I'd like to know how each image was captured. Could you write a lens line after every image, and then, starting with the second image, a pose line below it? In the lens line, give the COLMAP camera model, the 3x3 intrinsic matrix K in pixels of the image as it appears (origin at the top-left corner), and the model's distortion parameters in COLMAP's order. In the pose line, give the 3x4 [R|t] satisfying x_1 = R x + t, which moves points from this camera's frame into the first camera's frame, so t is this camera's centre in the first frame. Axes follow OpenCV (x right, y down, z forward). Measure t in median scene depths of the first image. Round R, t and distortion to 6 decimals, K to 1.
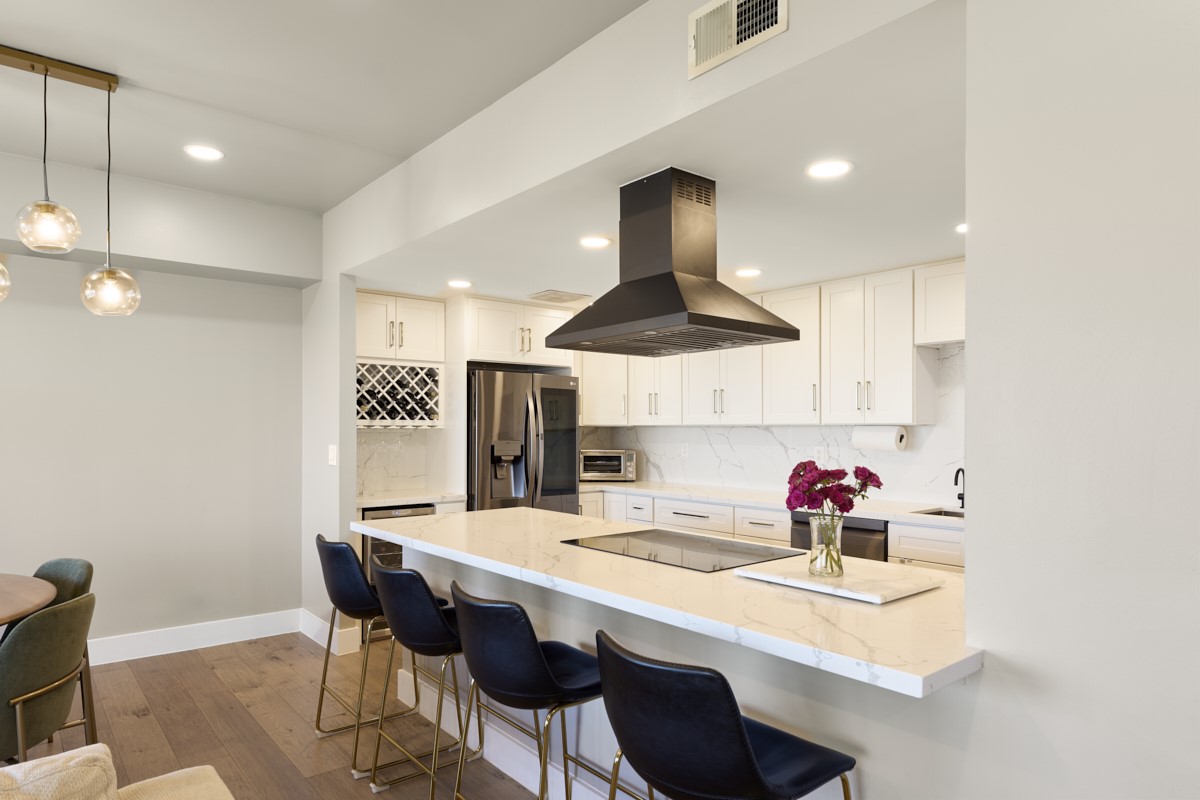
lens RADIAL K [[697.5, 0, 615.7], [0, 697.5, 434.1], [0, 0, 1]] dist [0.015091, 0.001147]
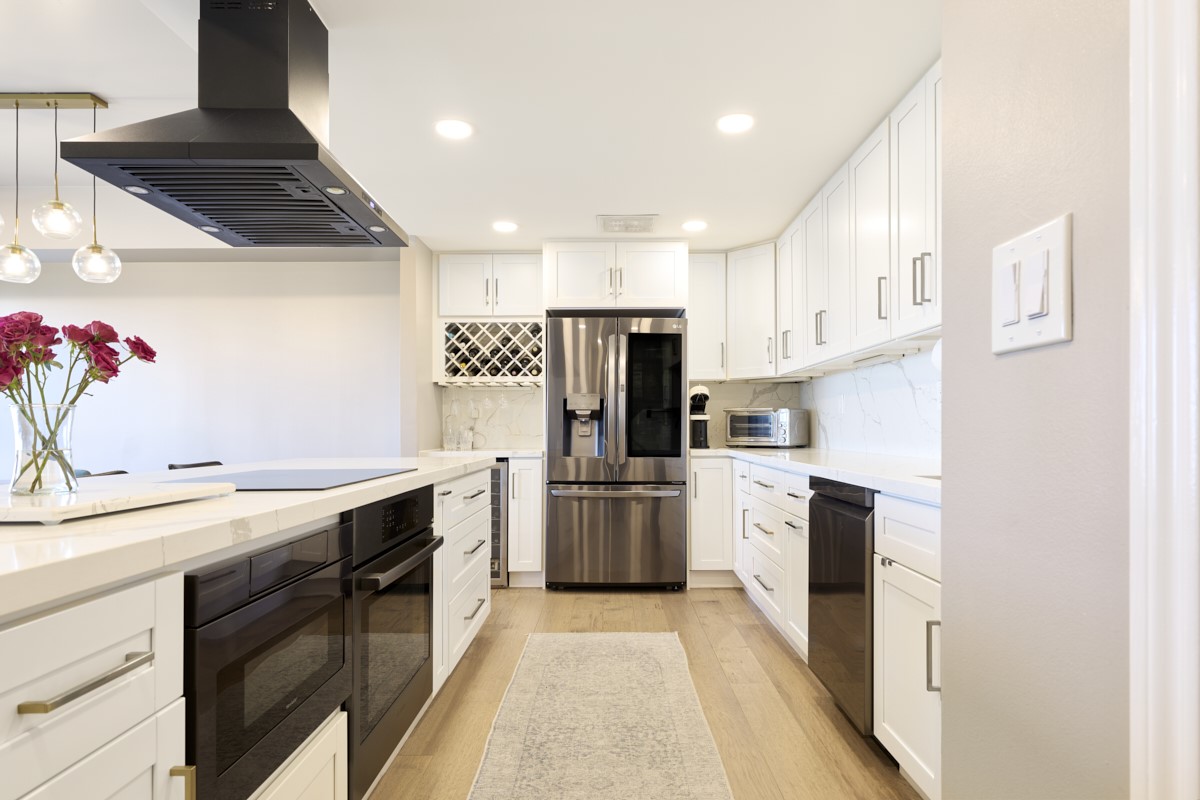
lens RADIAL K [[697.5, 0, 612.1], [0, 697.5, 427.3], [0, 0, 1]] dist [0.015091, 0.001147]
pose [[0.763180, -0.007170, -0.646146, 0.464057], [0.002903, 0.999966, -0.007668, 0.061225], [0.646179, 0.003976, 0.763175, 0.337872]]
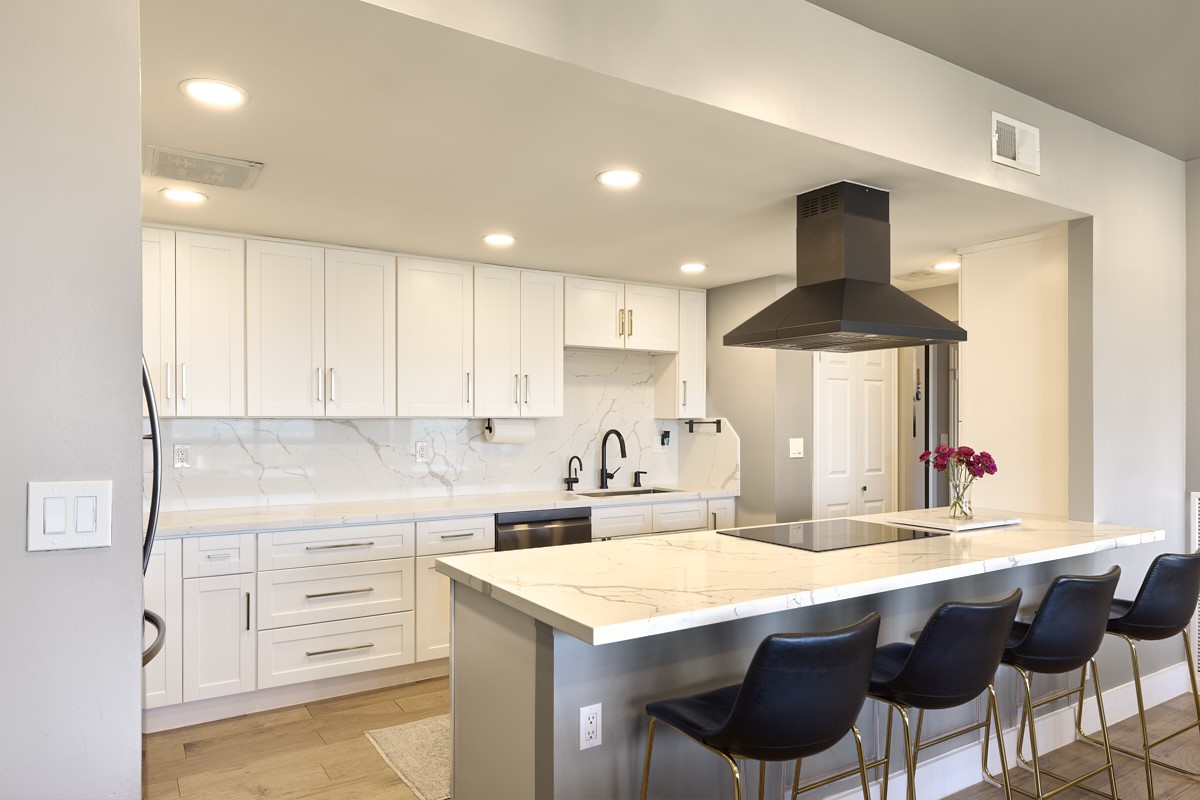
lens RADIAL K [[759.3, 0, 589.0], [0, 759.3, 420.6], [0, 0, 1]] dist [-0.001494, 0.000249]
pose [[0.159515, 0.000185, 0.987195, -0.607307], [0.008109, 0.999966, -0.001498, -0.006318], [-0.987162, 0.008244, 0.159508, 0.636678]]
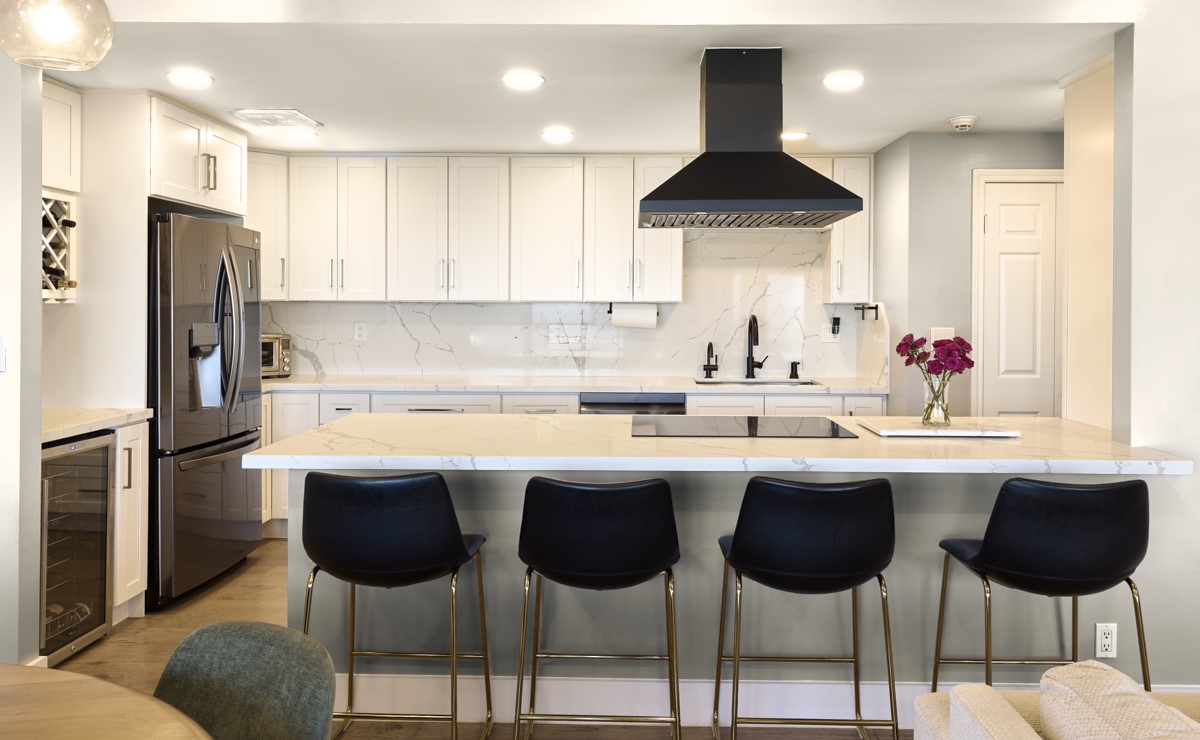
lens RADIAL K [[847.1, 0, 606.0], [0, 847.1, 310.9], [0, 0, 1]] dist [0.004067, 0.001957]
pose [[0.670900, -0.000879, 0.741547, -0.502973], [0.002091, 0.999998, -0.000706, -0.000246], [-0.741544, 0.002024, 0.670901, 0.180613]]
